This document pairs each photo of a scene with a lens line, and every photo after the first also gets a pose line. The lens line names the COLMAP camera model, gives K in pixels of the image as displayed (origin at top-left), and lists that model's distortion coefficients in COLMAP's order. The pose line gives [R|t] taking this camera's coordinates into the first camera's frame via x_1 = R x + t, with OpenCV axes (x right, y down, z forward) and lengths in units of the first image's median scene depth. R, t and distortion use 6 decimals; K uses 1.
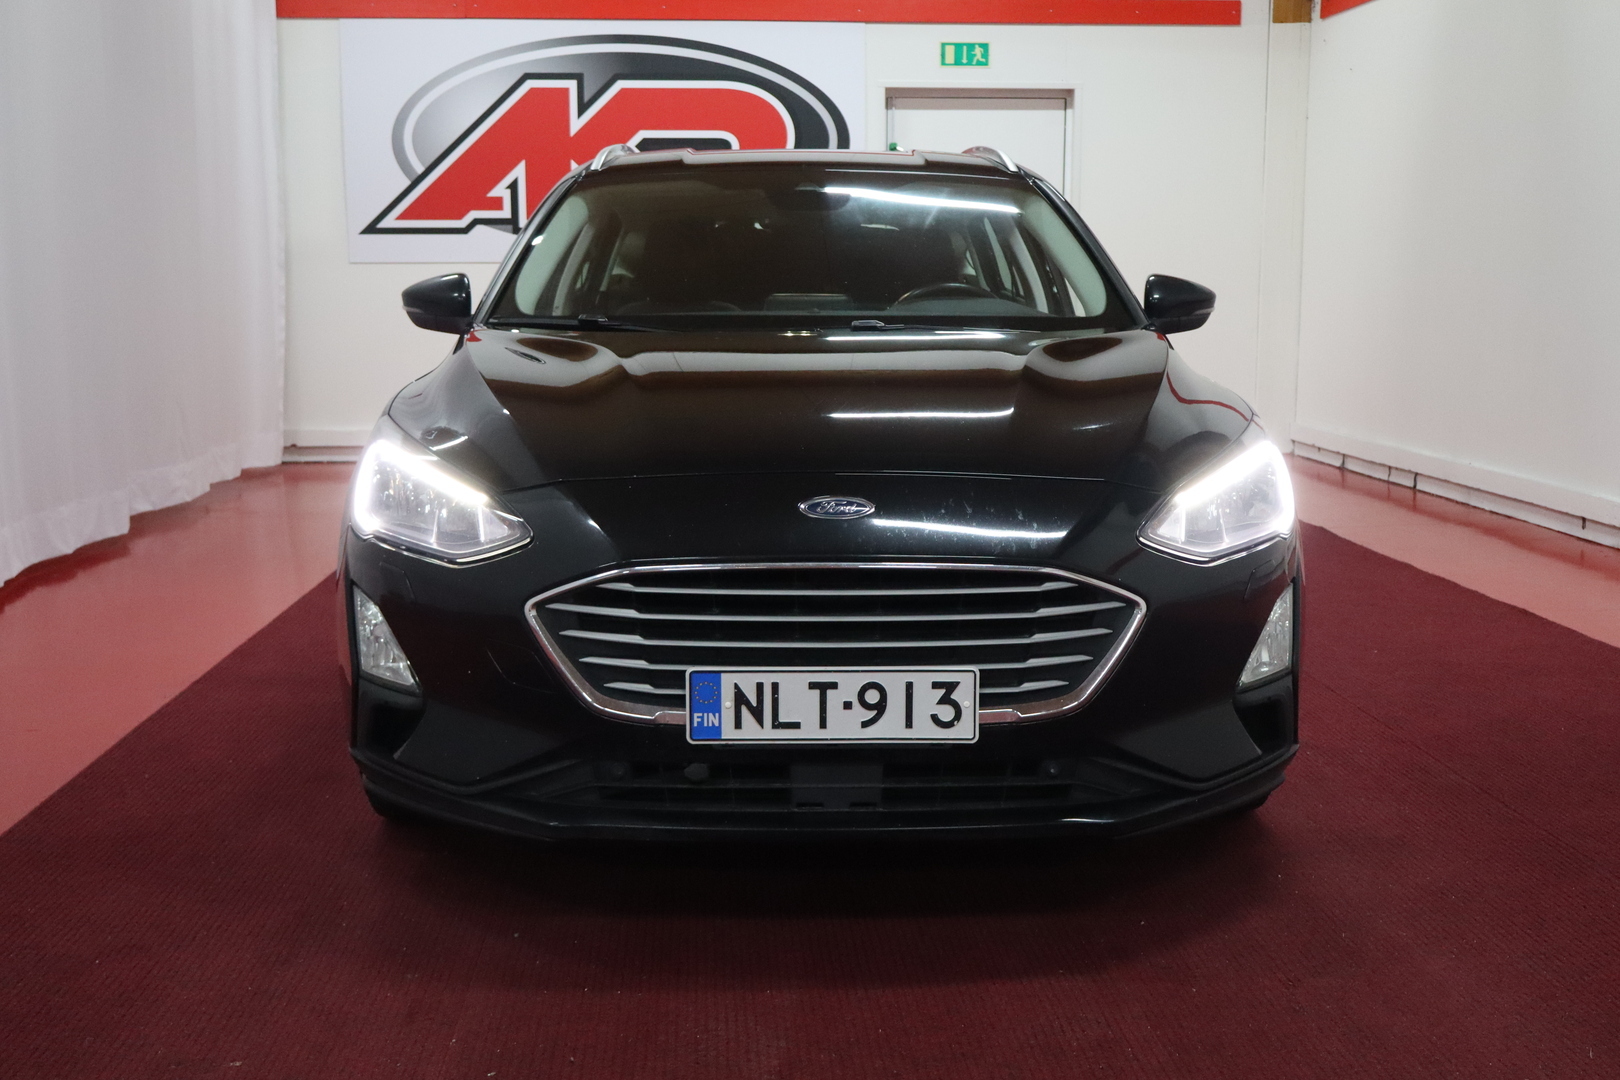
lens RADIAL K [[1752.3, 0, 802.6], [0, 1752.3, 544.6], [0, 0, 1]] dist [-0.011685, 0.000000]
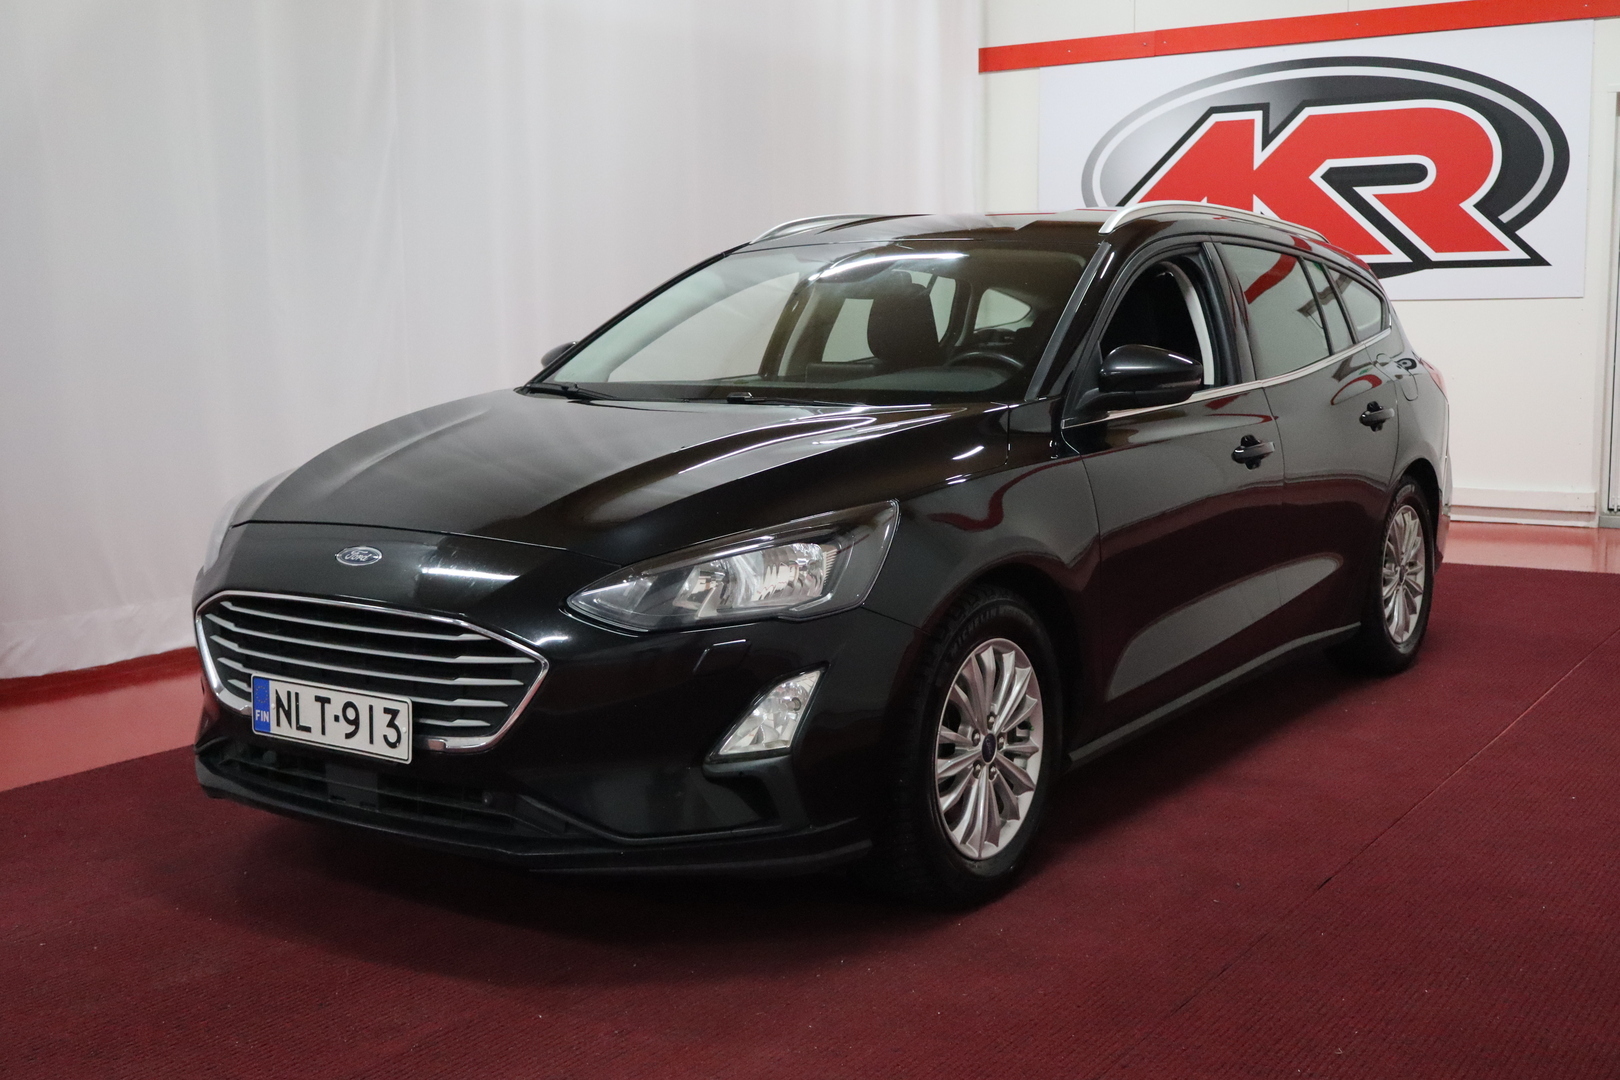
lens RADIAL K [[1874.6, 0, 810.5], [0, 1874.6, 531.7], [0, 0, 1]] dist [0.035836, 0.000000]
pose [[0.804528, 0.065510, -0.590290, 1.038723], [-0.079969, 0.996796, 0.001631, -0.065201], [0.588506, 0.045892, 0.807189, 0.130871]]
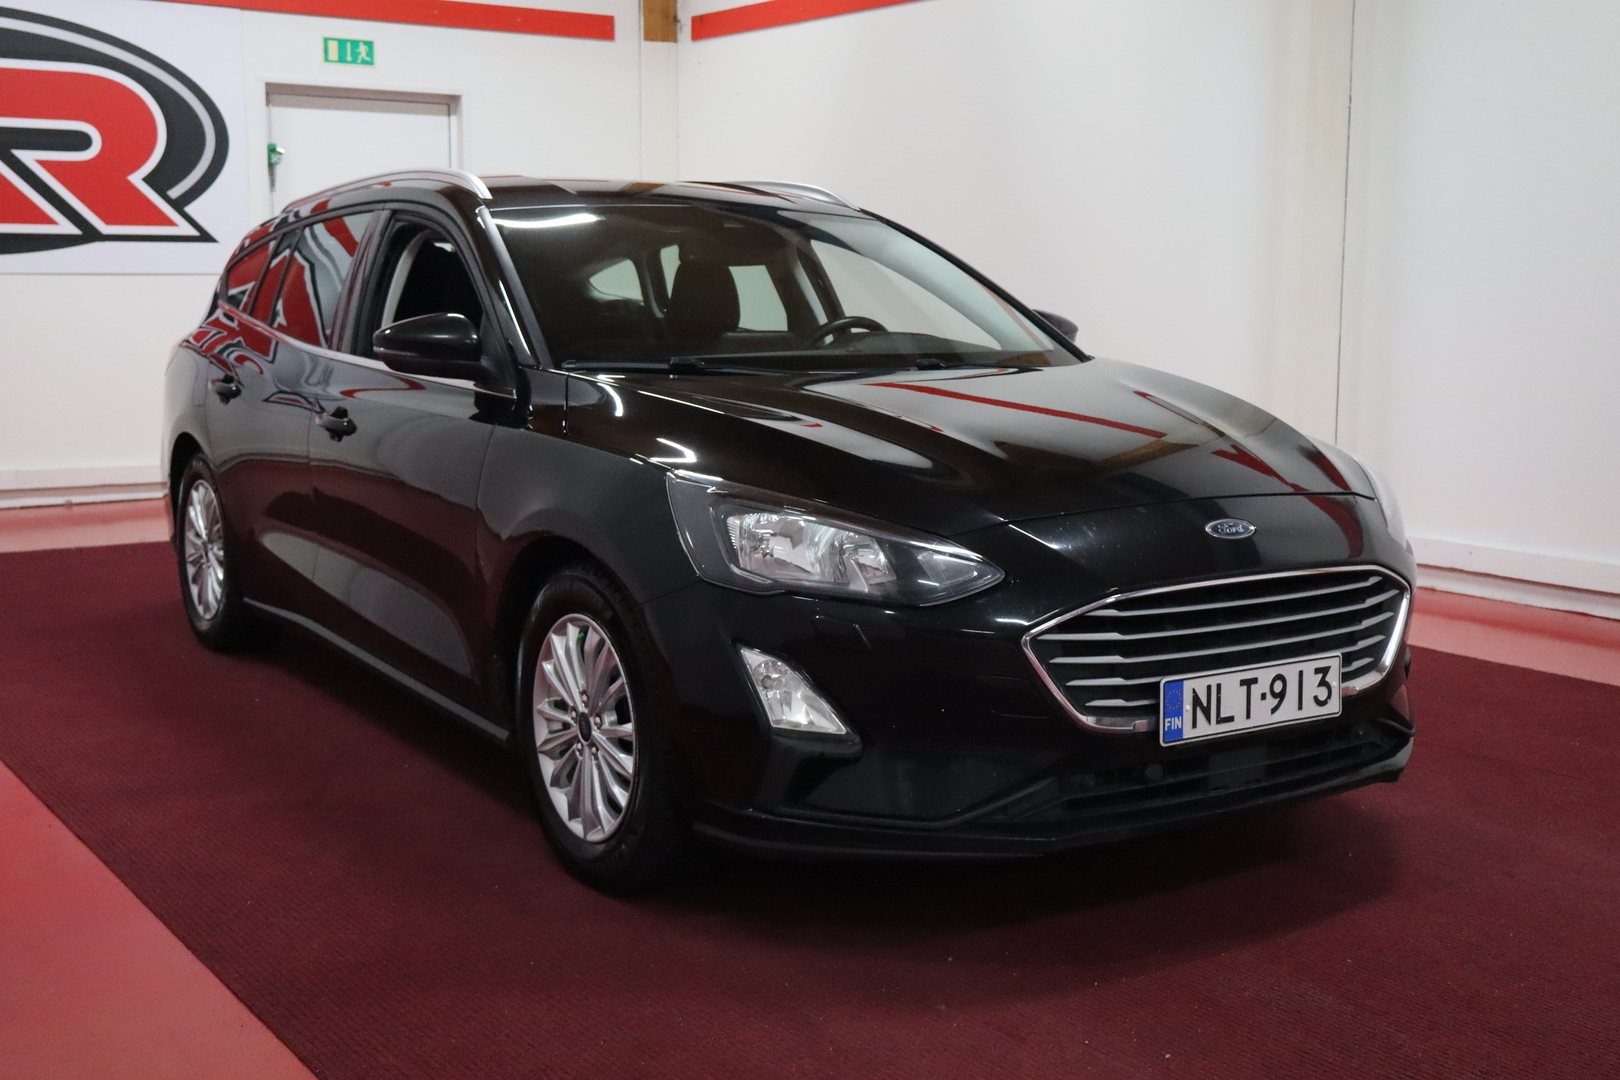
lens RADIAL K [[1874.6, 0, 811.5], [0, 1874.6, 541.3], [0, 0, 1]] dist [0.035836, 0.000000]
pose [[0.848824, -0.072624, 0.523663, -0.865040], [0.077241, 0.996927, 0.013056, -0.050044], [-0.523002, 0.029365, 0.851826, 0.086990]]
